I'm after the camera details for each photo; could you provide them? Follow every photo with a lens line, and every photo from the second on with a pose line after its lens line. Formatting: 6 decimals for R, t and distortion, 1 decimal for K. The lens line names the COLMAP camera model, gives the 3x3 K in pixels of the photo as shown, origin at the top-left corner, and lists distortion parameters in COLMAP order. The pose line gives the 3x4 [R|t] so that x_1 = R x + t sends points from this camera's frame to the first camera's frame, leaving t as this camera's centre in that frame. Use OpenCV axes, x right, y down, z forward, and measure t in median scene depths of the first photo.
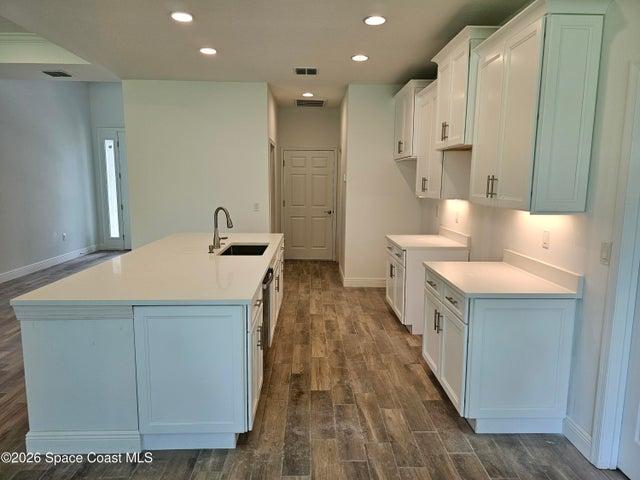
lens RADIAL K [[427.9, 0, 316.3], [0, 427.9, 240.0], [0, 0, 1]] dist [0.058413, -0.058107]
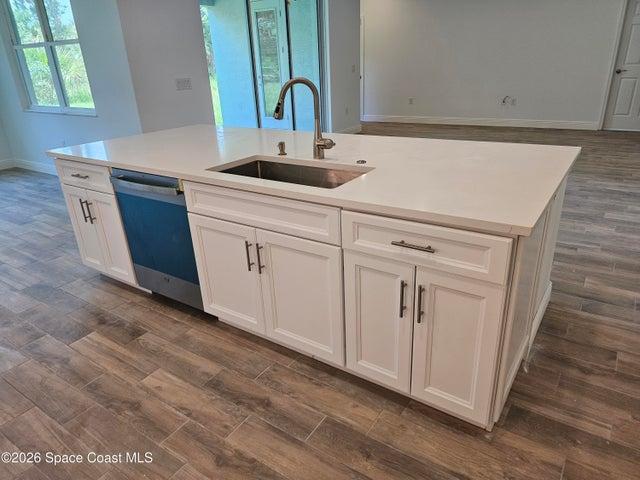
lens RADIAL K [[432.8, 0, 320.0], [0, 432.8, 240.0], [0, 0, 1]] dist [0.047440, -0.047239]
pose [[-0.573259, 0.333044, -0.748636, 0.234217], [-0.079444, 0.886772, 0.455328, -0.149051], [0.815514, 0.320495, -0.481892, 1.353122]]
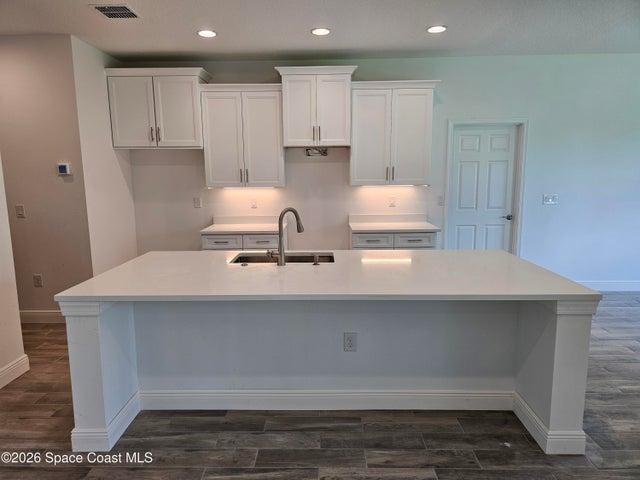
lens RADIAL K [[427.9, 0, 316.3], [0, 427.9, 240.0], [0, 0, 1]] dist [0.058413, -0.058107]
pose [[0.031431, -0.164458, 0.985883, -0.980496], [0.150951, 0.975838, 0.157970, -0.134509], [-0.988041, 0.143855, 0.055497, 0.924304]]
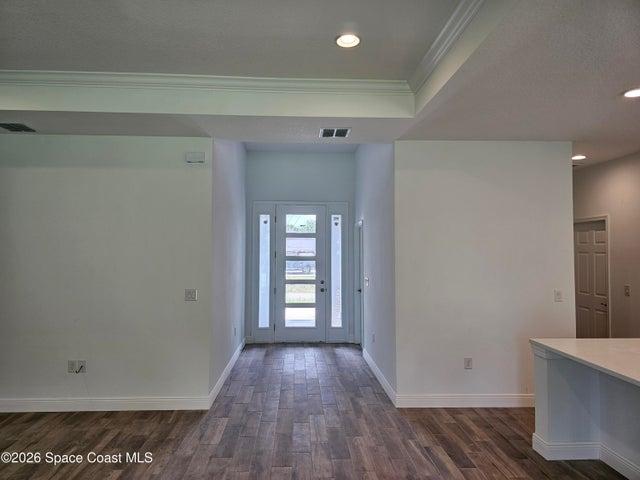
lens RADIAL K [[427.9, 0, 316.3], [0, 427.9, 240.0], [0, 0, 1]] dist [0.058413, -0.058107]
pose [[0.999680, -0.005638, 0.024669, -0.911559], [0.009720, 0.985628, -0.168651, -0.079563], [-0.023363, 0.168836, 0.985367, 0.371108]]
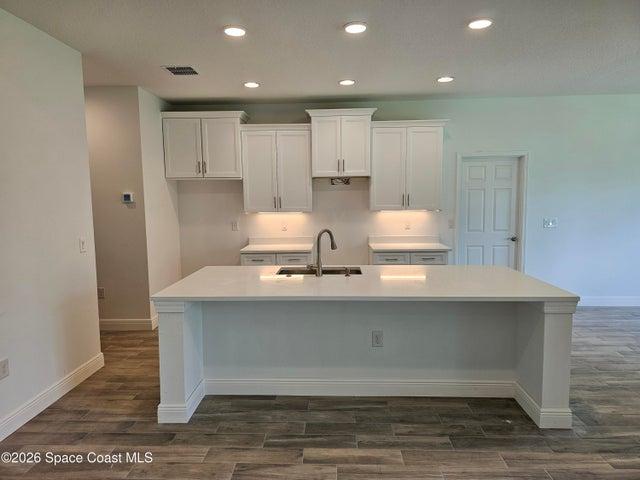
lens RADIAL K [[427.9, 0, 316.3], [0, 427.9, 240.0], [0, 0, 1]] dist [0.058413, -0.058107]
pose [[0.056073, -0.109575, 0.992396, -1.150038], [0.153429, 0.983099, 0.099879, -0.150688], [-0.986568, 0.146661, 0.071937, 0.962364]]
